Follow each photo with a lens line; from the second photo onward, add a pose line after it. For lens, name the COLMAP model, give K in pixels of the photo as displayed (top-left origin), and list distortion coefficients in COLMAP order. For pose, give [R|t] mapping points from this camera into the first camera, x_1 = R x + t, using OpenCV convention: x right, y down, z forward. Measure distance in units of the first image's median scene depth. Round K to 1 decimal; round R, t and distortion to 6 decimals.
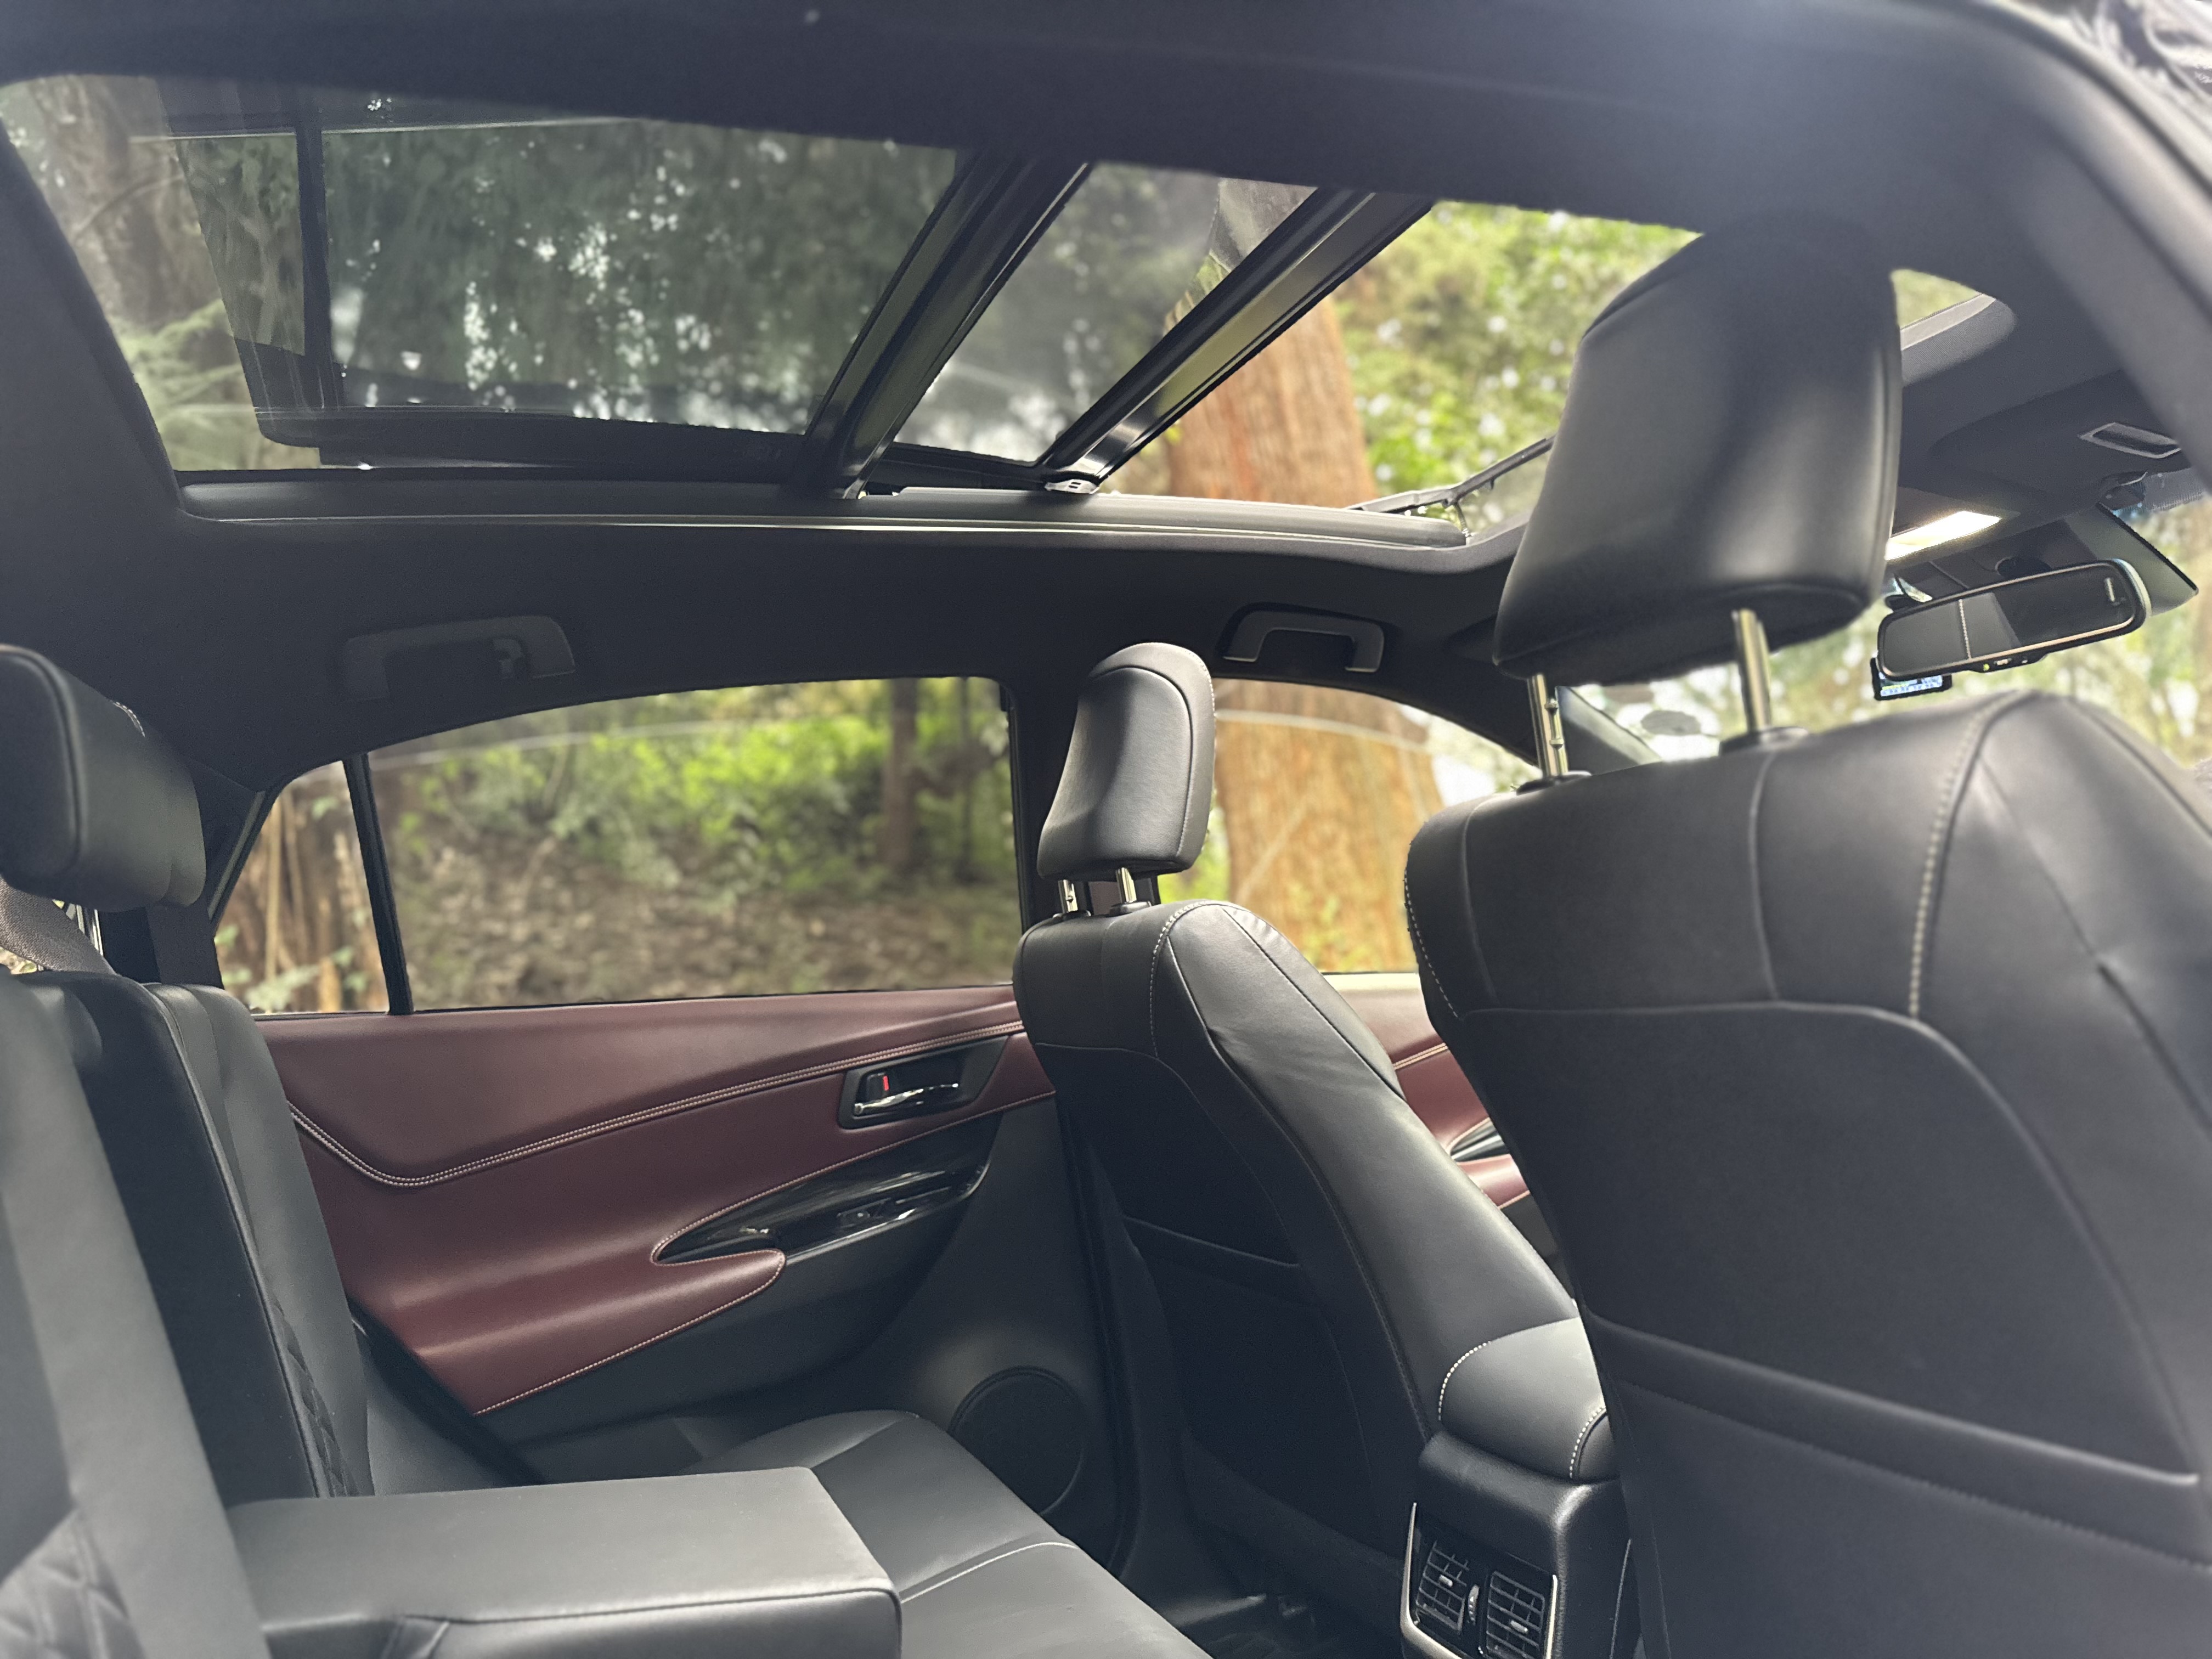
lens RADIAL K [[1560.2, 0, 1108.7], [0, 1560.2, 816.3], [0, 0, 1]] dist [0.111510, -0.175775]
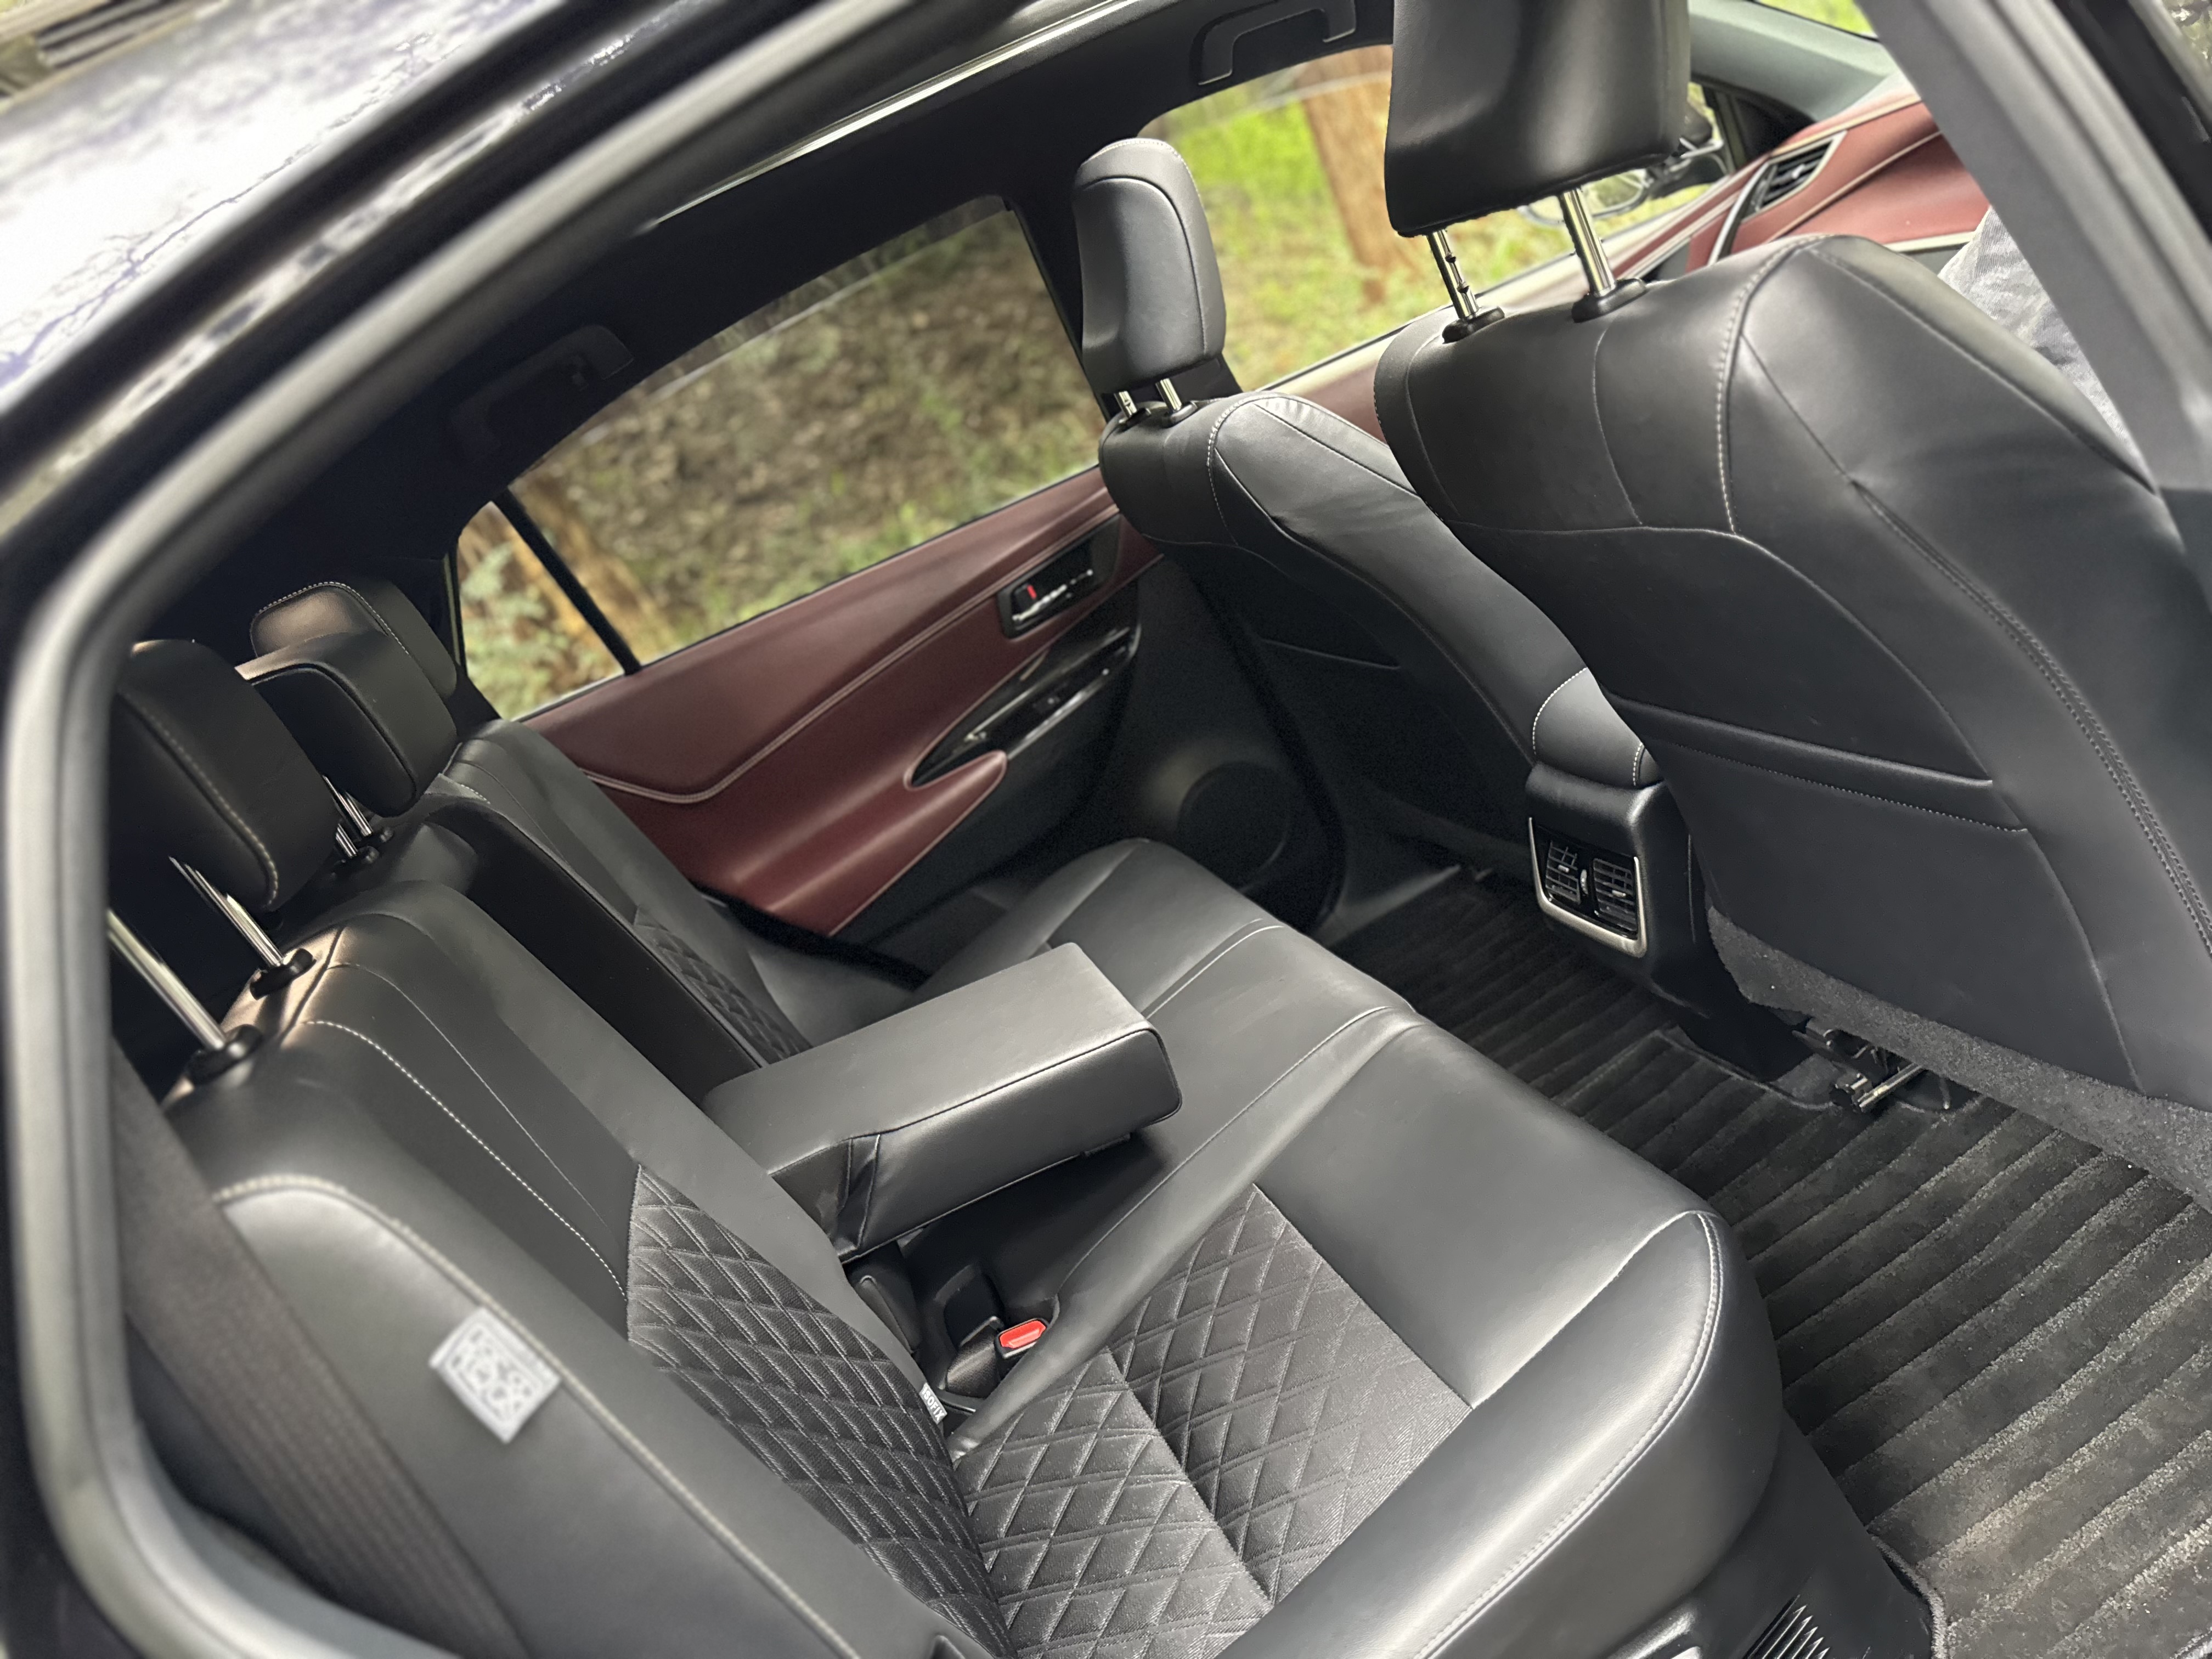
lens RADIAL K [[1560.2, 0, 1108.7], [0, 1560.2, 816.3], [0, 0, 1]] dist [0.111510, -0.175775]
pose [[0.942628, -0.284060, -0.175393, 0.088075], [0.331885, 0.854204, 0.400235, -0.173595], [0.036130, -0.435483, 0.899472, -0.137600]]
